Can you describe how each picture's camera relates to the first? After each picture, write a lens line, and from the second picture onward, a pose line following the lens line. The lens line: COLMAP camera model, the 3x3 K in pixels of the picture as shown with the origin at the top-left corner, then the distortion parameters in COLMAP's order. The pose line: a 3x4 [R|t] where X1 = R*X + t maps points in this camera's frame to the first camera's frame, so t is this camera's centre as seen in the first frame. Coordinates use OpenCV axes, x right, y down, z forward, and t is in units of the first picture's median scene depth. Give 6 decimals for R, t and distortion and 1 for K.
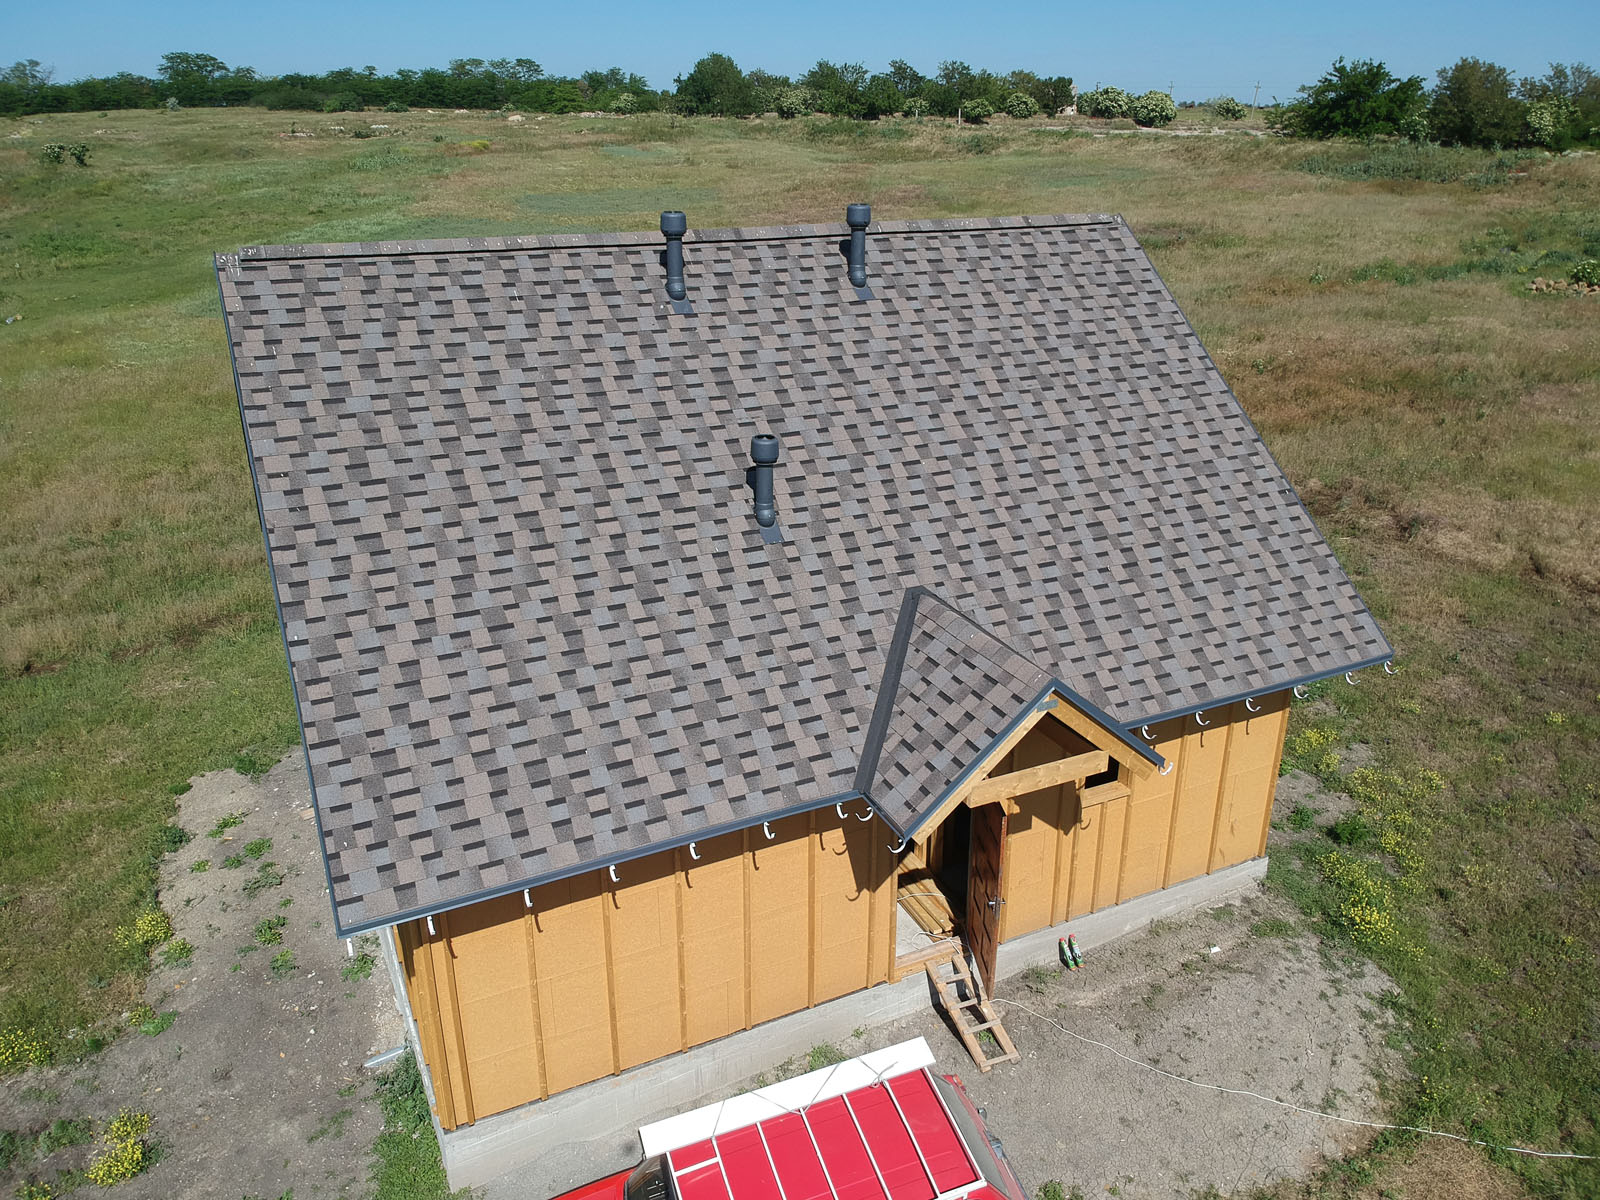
lens RADIAL K [[1176.3, 0, 798.1], [0, 1176.3, 597.0], [0, 0, 1]] dist [0.121681, -0.217841]
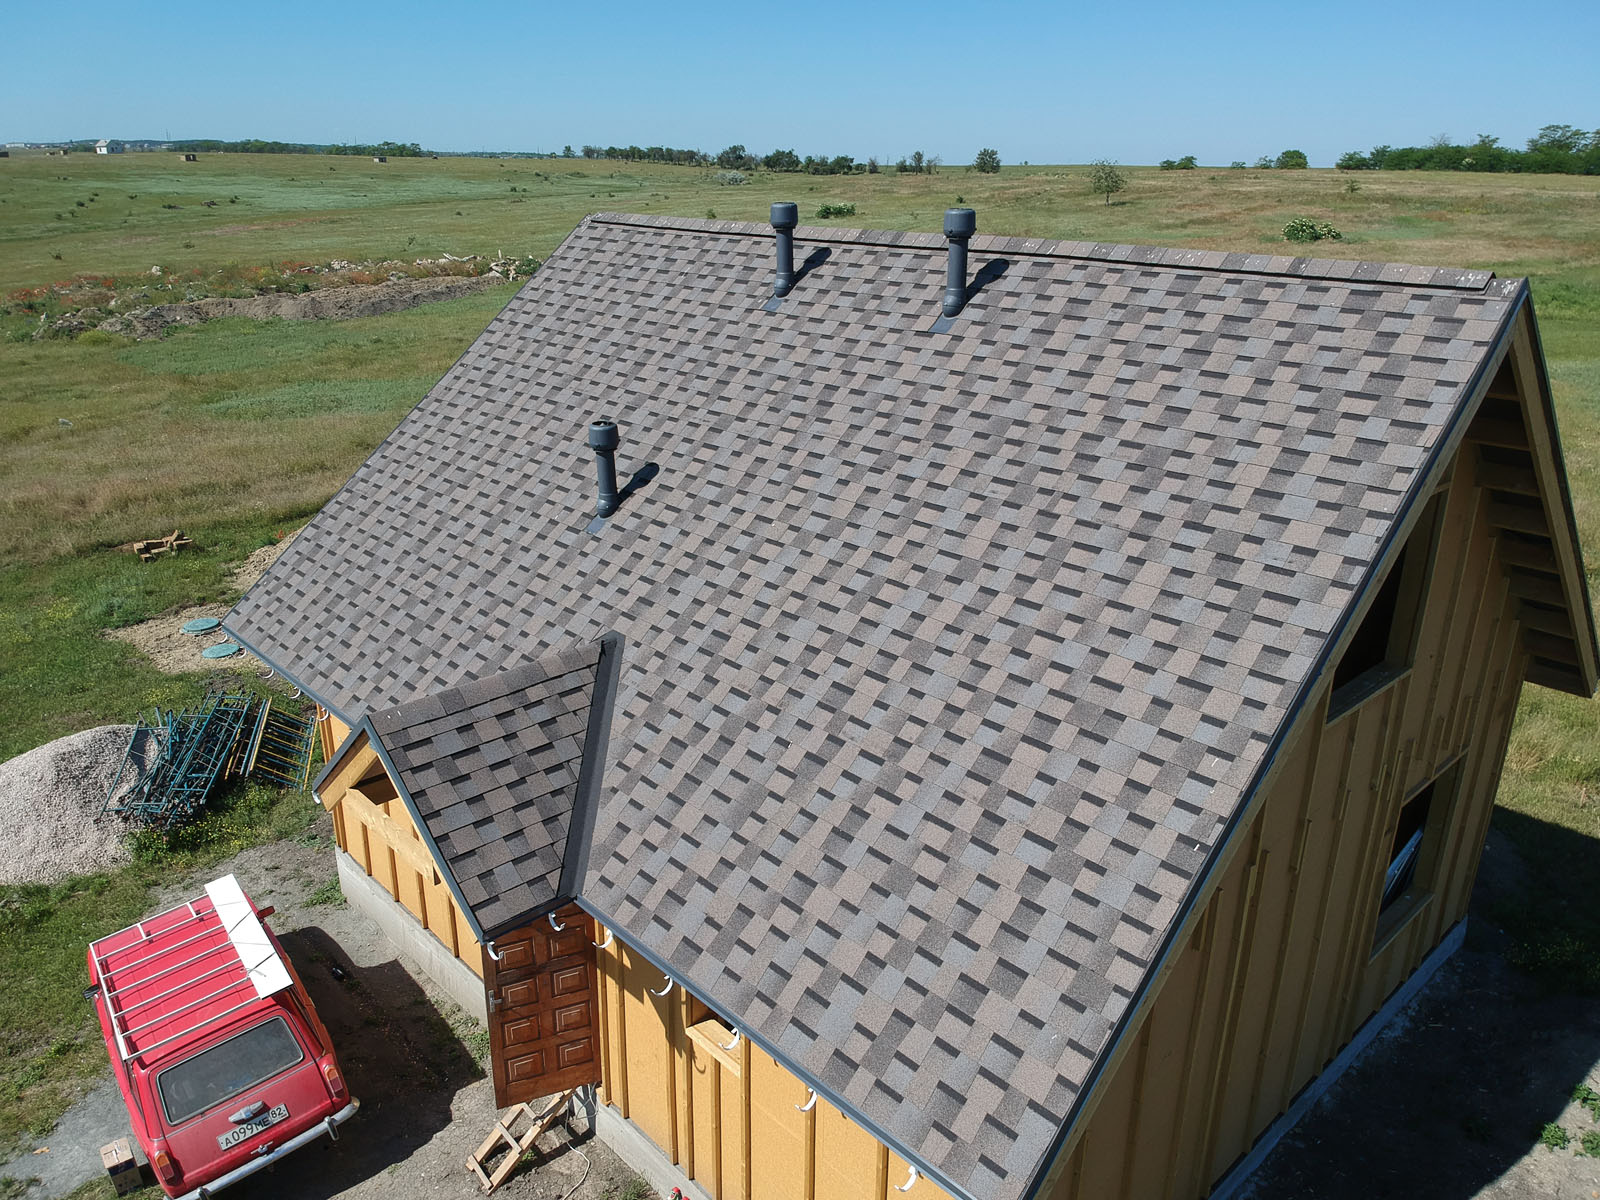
lens RADIAL K [[1176.3, 0, 798.1], [0, 1176.3, 597.0], [0, 0, 1]] dist [0.121681, -0.217841]
pose [[0.297965, 0.329112, -0.896048, 0.846136], [-0.370317, 0.905026, 0.209267, -0.244867], [0.879819, 0.269468, 0.391542, 0.732805]]
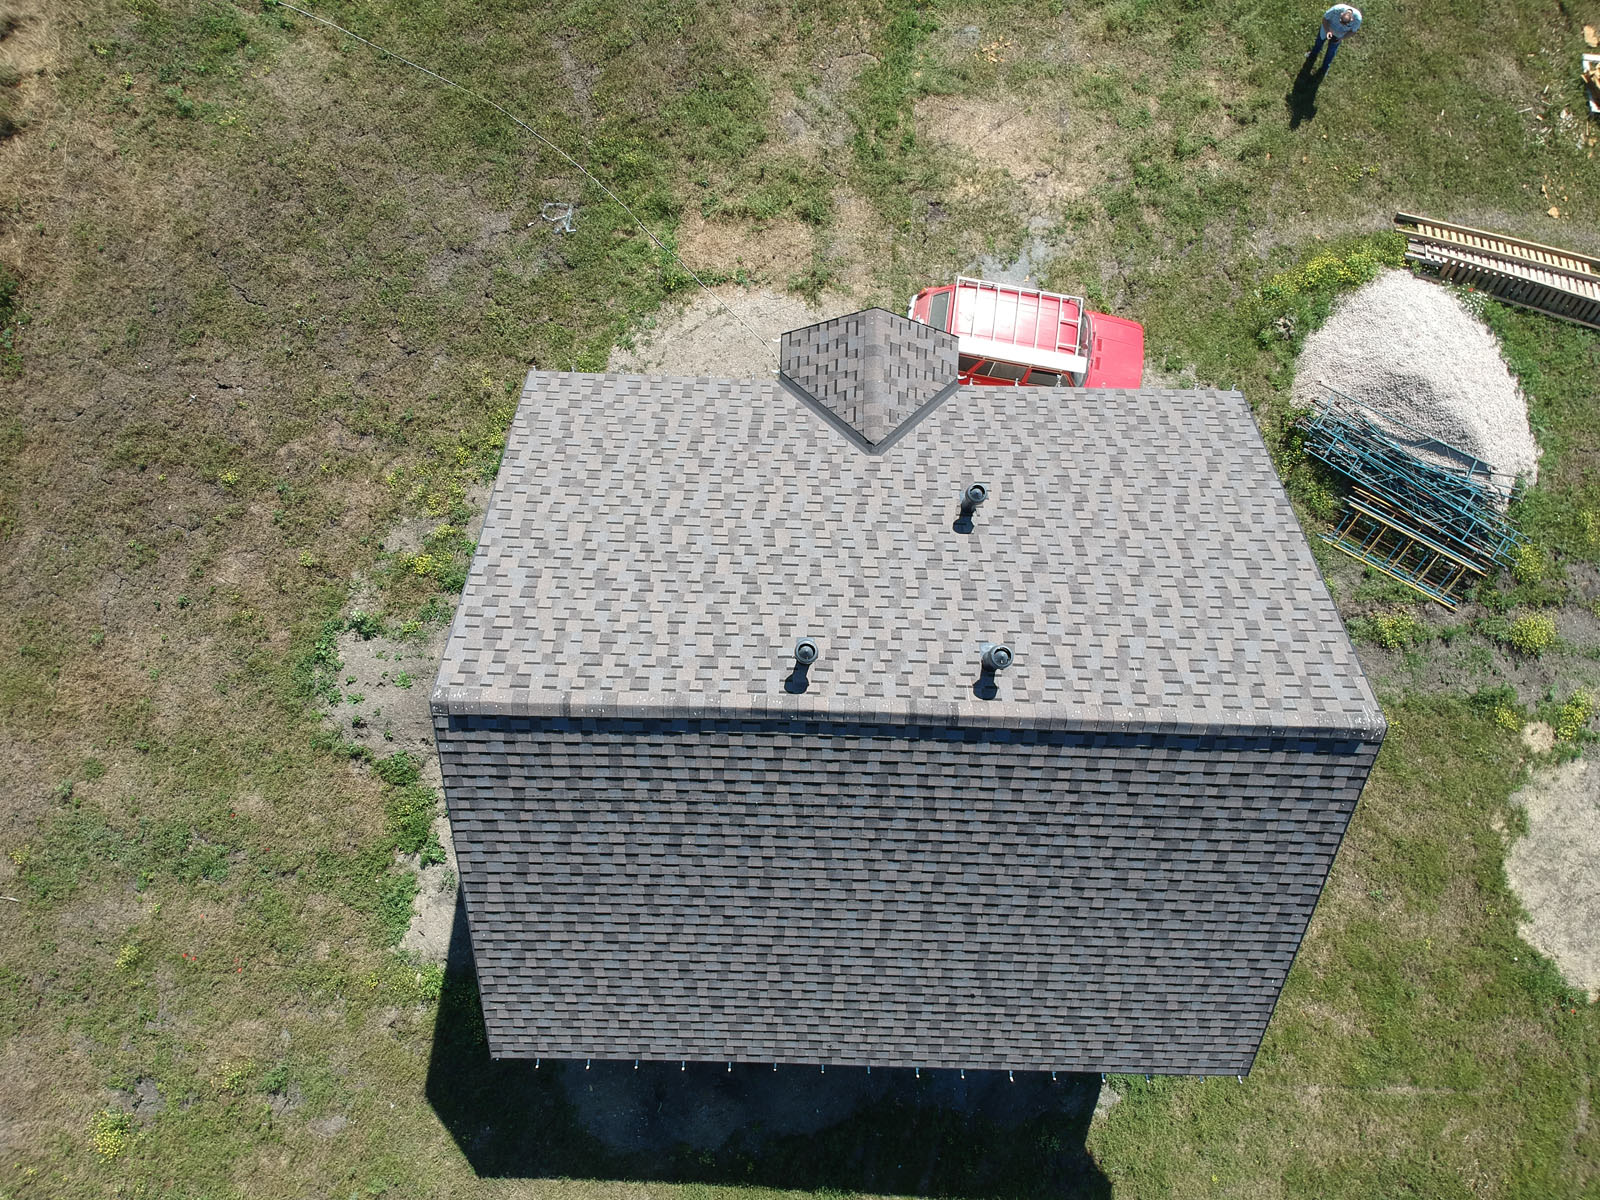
lens RADIAL K [[1176.3, 0, 798.1], [0, 1176.3, 597.0], [0, 0, 1]] dist [0.121681, -0.217841]
pose [[-0.887910, -0.458236, 0.040442, 0.041676], [0.166341, -0.237858, 0.956950, -1.376983], [-0.428890, 0.856413, 0.287420, 0.731887]]
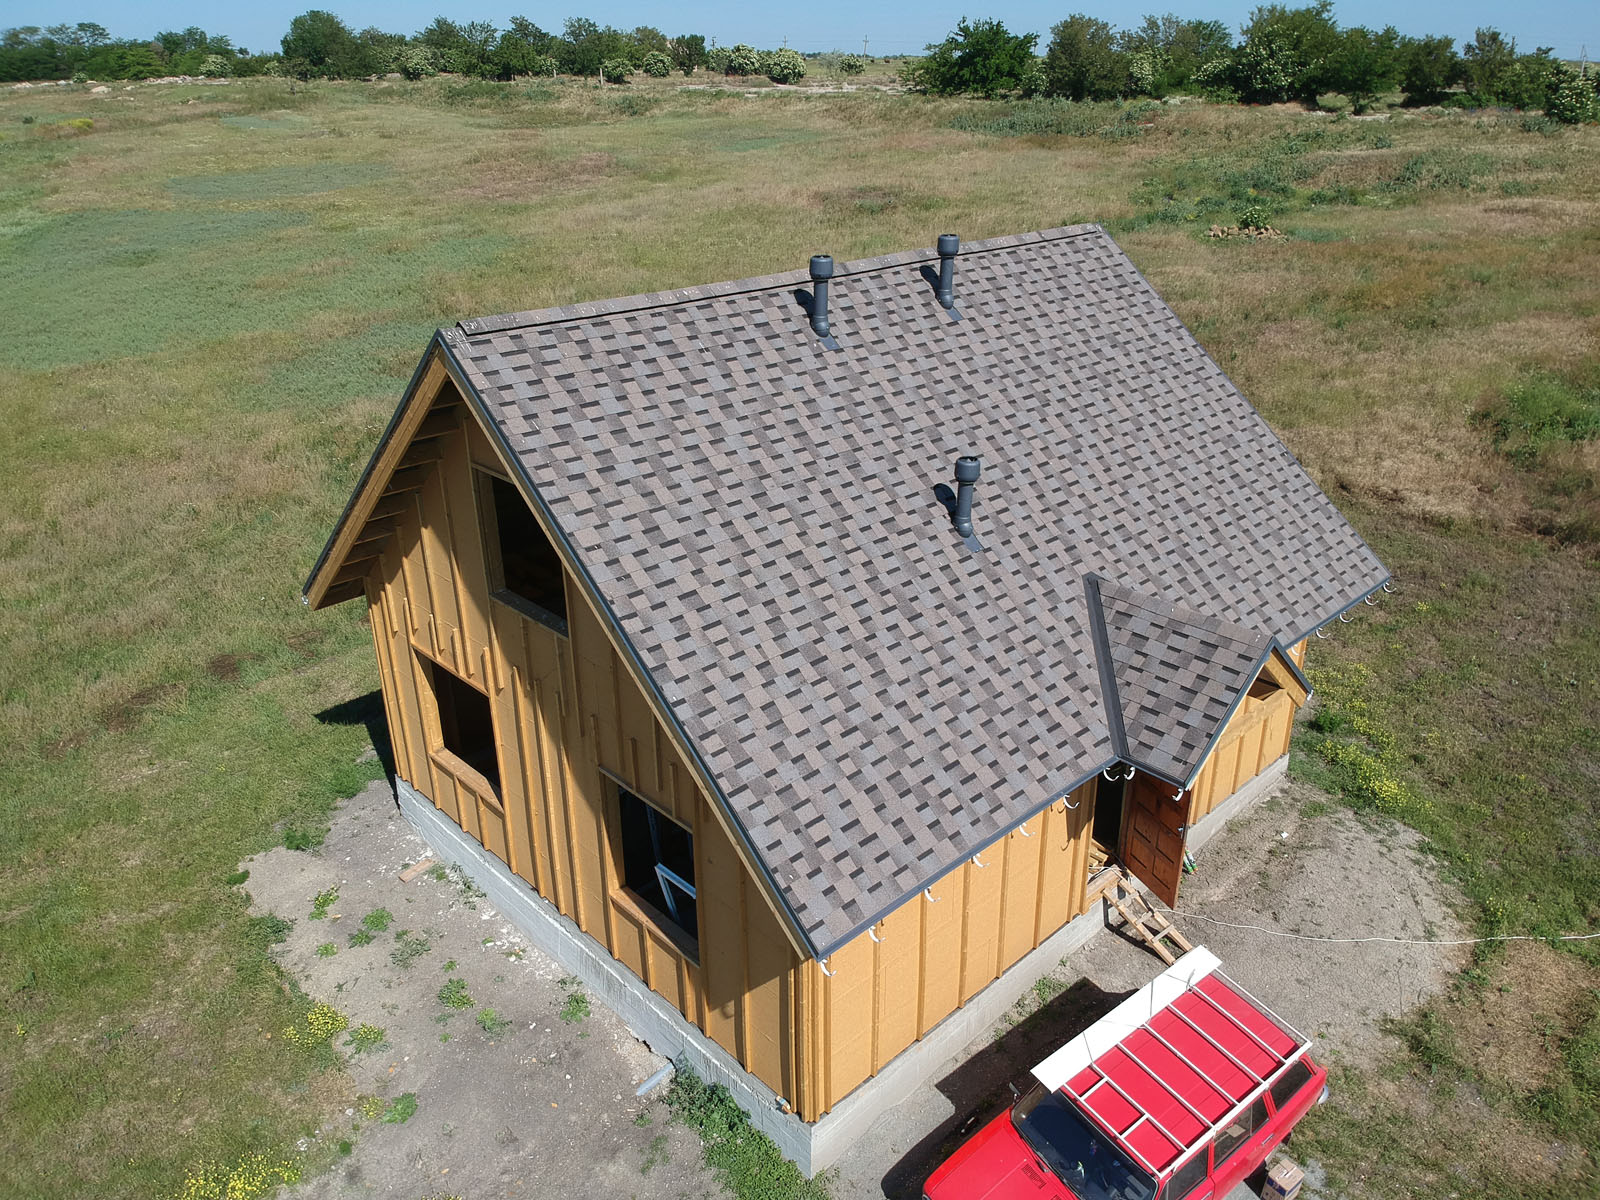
lens RADIAL K [[1176.3, 0, 798.1], [0, 1176.3, 597.0], [0, 0, 1]] dist [0.121681, -0.217841]
pose [[0.953609, -0.132341, 0.270398, -0.461366], [0.123065, 0.991085, 0.051054, -0.075597], [-0.274744, -0.015409, 0.961394, -0.035725]]
